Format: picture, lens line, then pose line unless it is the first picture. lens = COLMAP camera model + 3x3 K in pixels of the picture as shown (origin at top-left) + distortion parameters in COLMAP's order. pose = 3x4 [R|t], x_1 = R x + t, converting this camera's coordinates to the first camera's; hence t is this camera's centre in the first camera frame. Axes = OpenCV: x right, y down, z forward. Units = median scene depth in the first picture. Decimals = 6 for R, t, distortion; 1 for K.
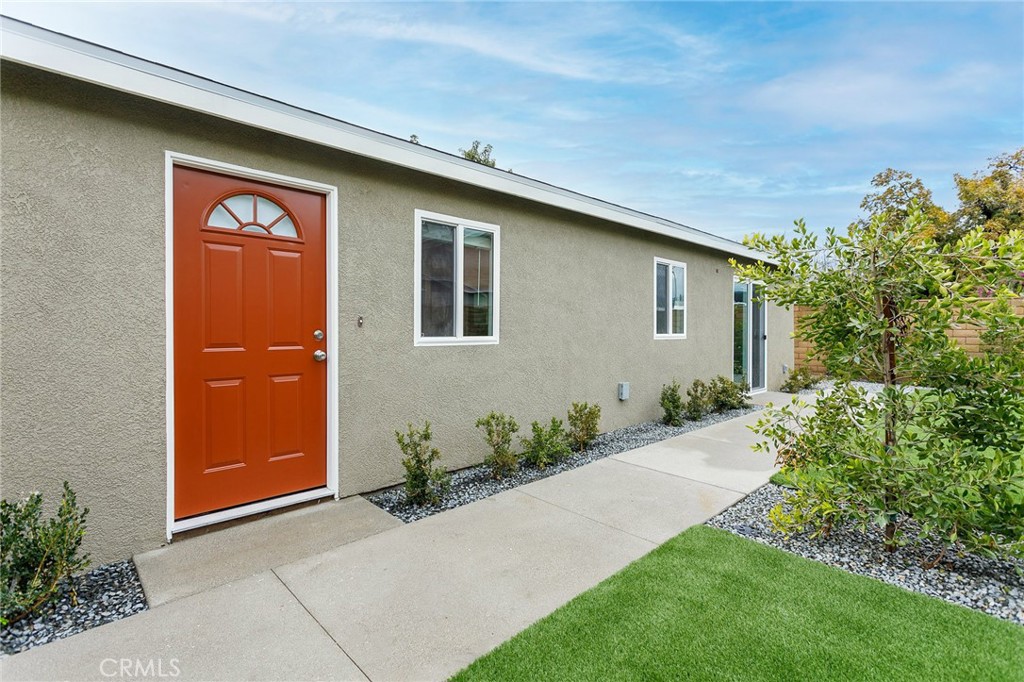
lens RADIAL K [[511.5, 0, 531.6], [0, 511.5, 338.9], [0, 0, 1]] dist [-0.001420, -0.000086]
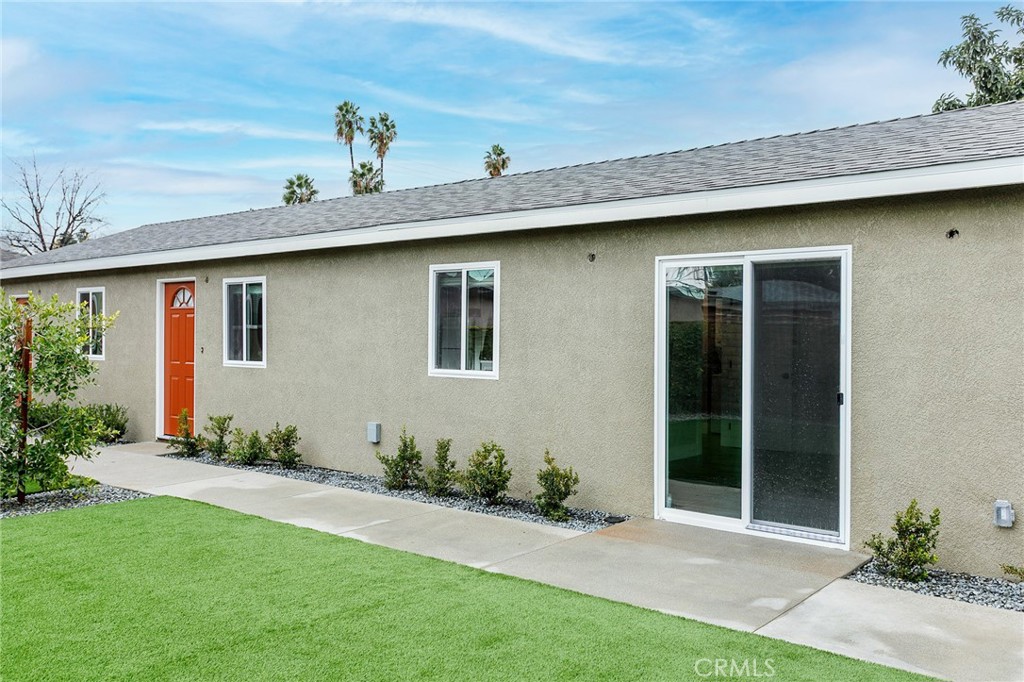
lens RADIAL K [[891.1, 0, 512.0], [0, 891.1, 341.0], [0, 0, 1]] dist [0.003317, -0.004079]
pose [[0.044730, -0.011590, -0.998932, 2.195235], [-0.038384, 0.999174, -0.013312, -0.051789], [0.998261, 0.038939, 0.044248, 1.528909]]
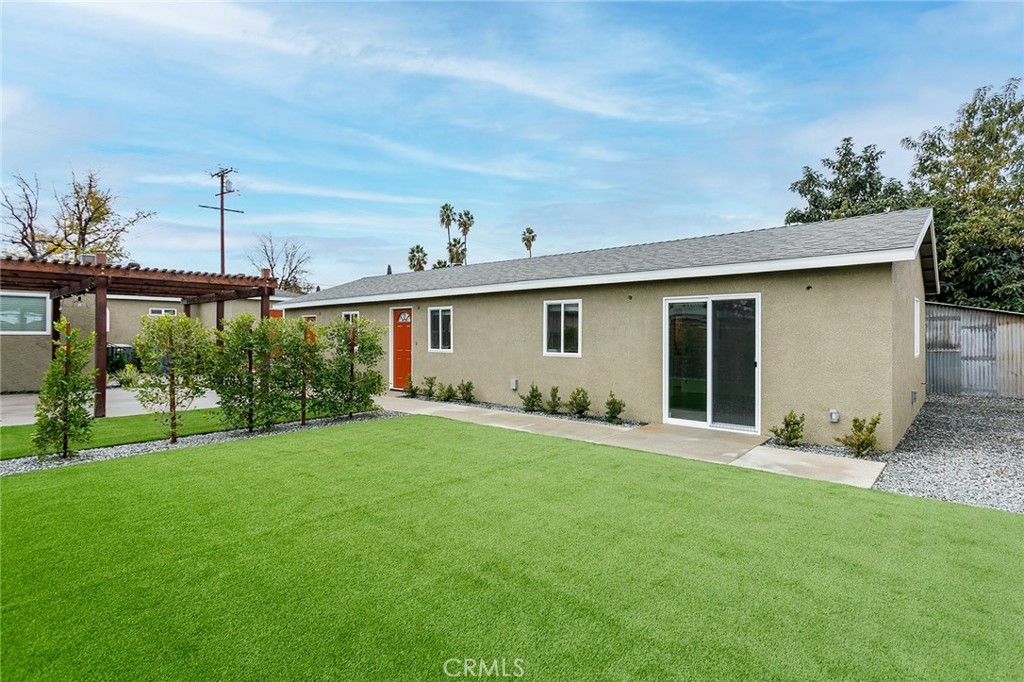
lens RADIAL K [[511.5, 0, 531.6], [0, 511.5, 338.9], [0, 0, 1]] dist [-0.001420, -0.000086]
pose [[0.036298, -0.012672, -0.999261, 2.484753], [-0.035531, 0.999271, -0.013963, -0.036434], [0.998709, 0.036011, 0.035821, 1.311971]]
